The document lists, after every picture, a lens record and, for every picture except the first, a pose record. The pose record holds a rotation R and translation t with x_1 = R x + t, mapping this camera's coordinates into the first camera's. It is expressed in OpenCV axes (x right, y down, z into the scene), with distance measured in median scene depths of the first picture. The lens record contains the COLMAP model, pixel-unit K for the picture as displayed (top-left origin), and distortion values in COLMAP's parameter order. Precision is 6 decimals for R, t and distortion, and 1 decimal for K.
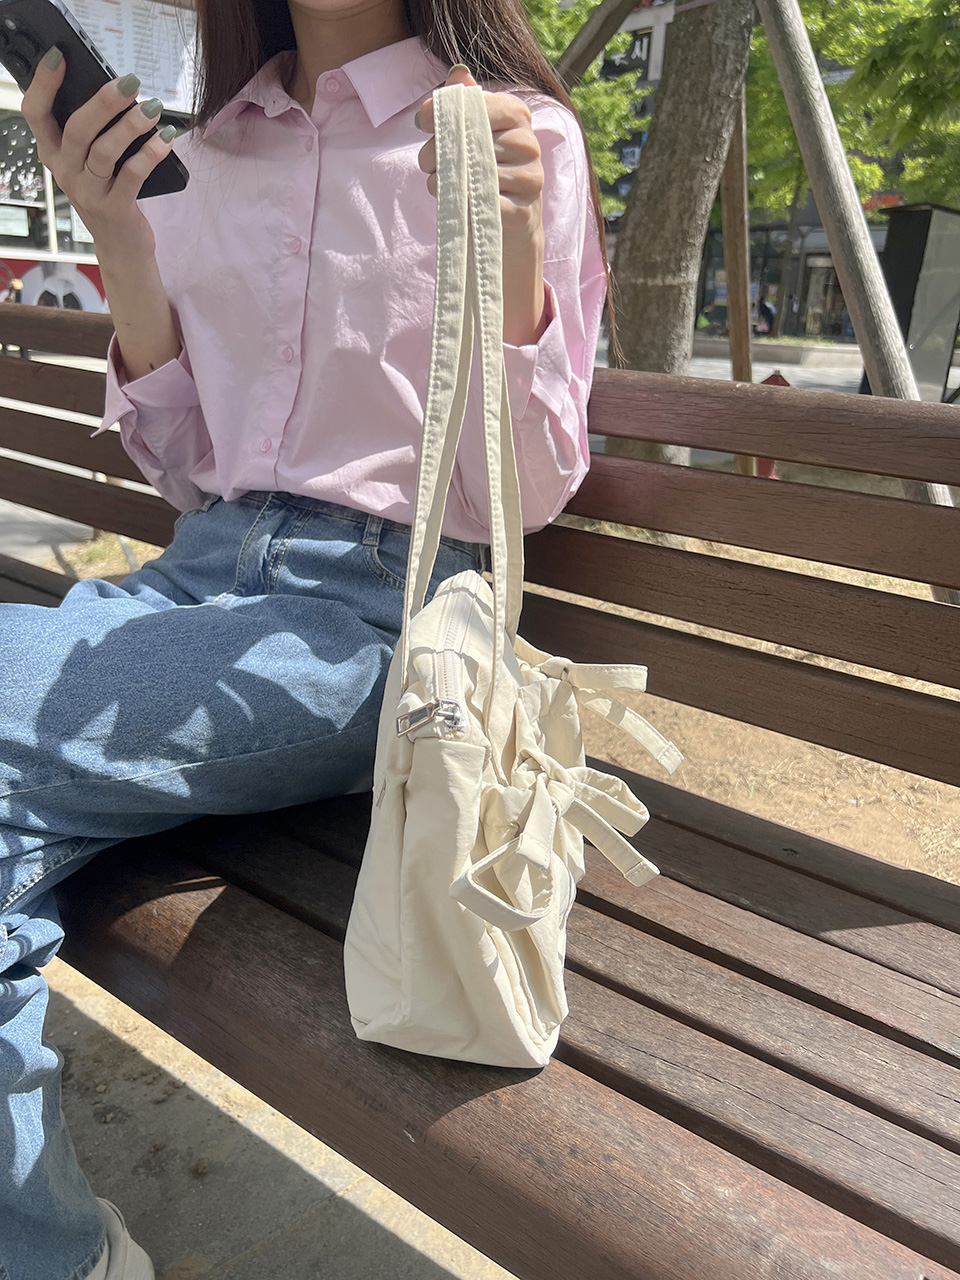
lens RADIAL K [[977.7, 0, 484.7], [0, 977.7, 644.7], [0, 0, 1]] dist [0.041673, -0.059087]
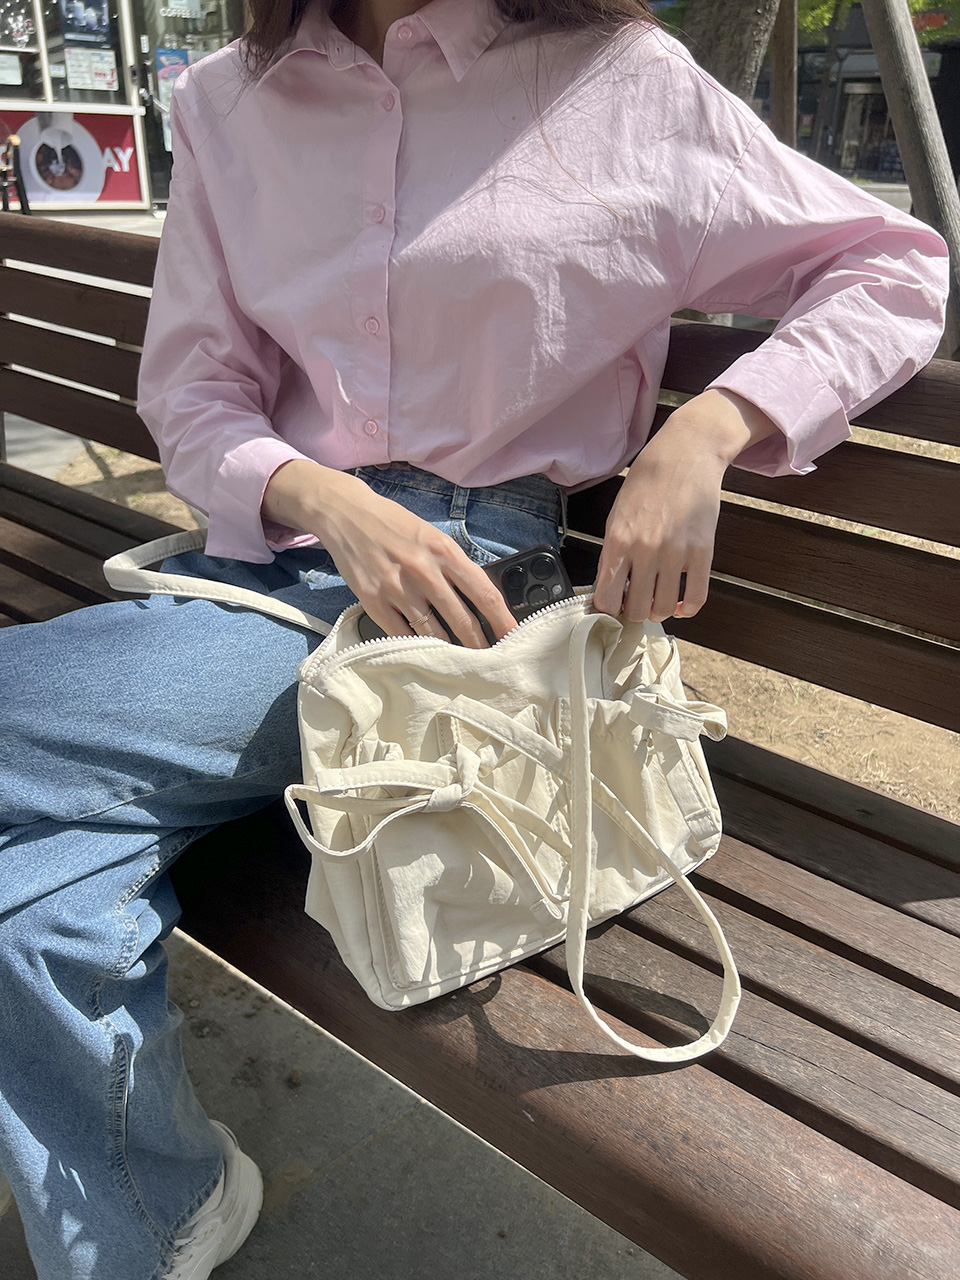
lens RADIAL K [[977.7, 0, 492.7], [0, 977.7, 633.0], [0, 0, 1]] dist [0.041673, -0.059087]
pose [[0.999909, -0.010403, -0.008588, -0.052037], [0.011472, 0.990690, 0.135653, -0.090888], [0.007097, -0.135740, 0.990719, -0.002654]]
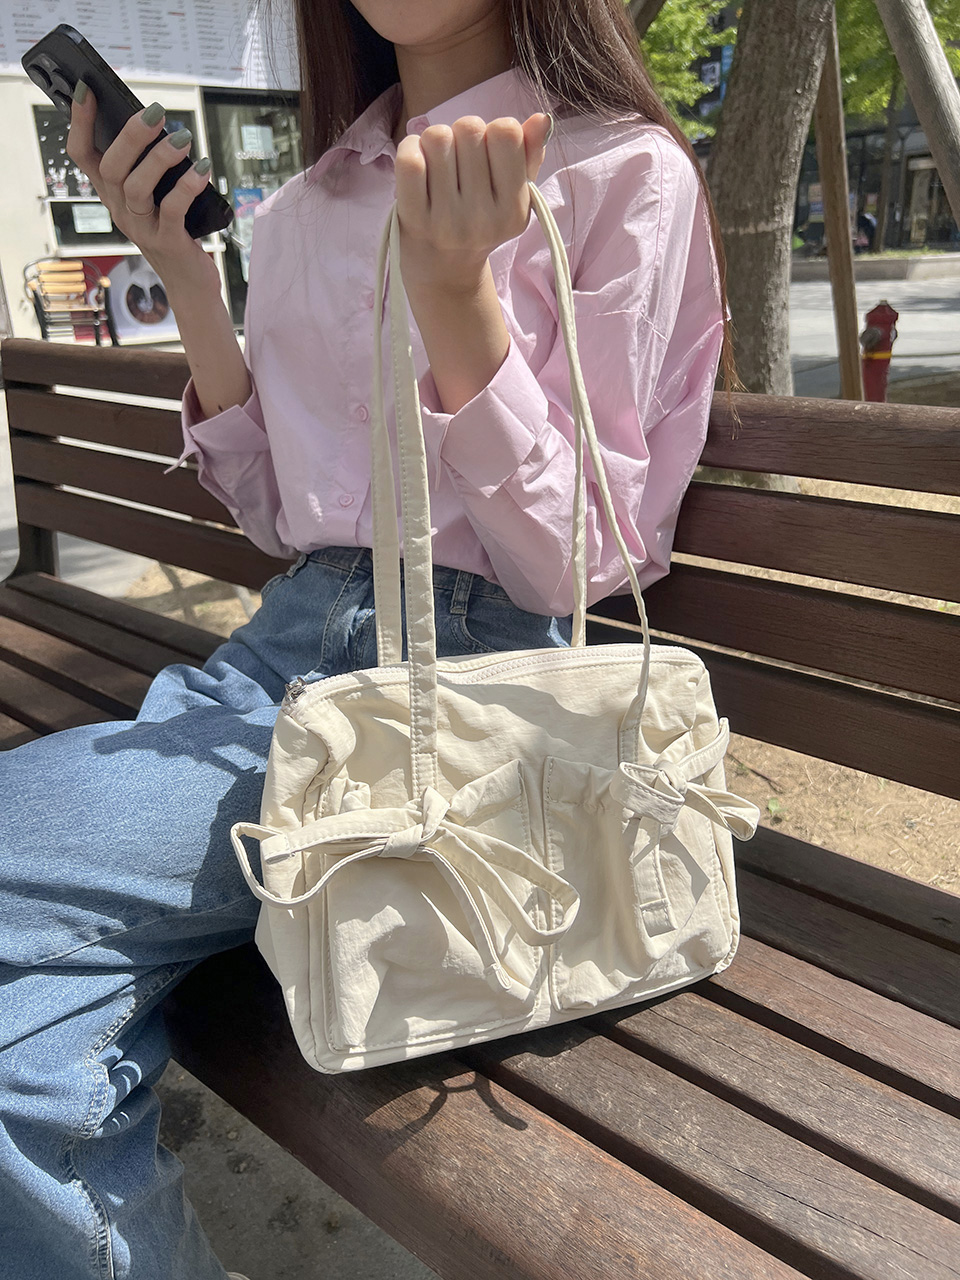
lens RADIAL K [[977.7, 0, 483.9], [0, 977.7, 641.4], [0, 0, 1]] dist [0.041673, -0.059087]
pose [[0.992555, -0.058649, -0.106747, 0.003522], [0.063842, 0.996904, 0.045896, -0.085181], [0.103725, -0.052370, 0.993226, 0.050721]]
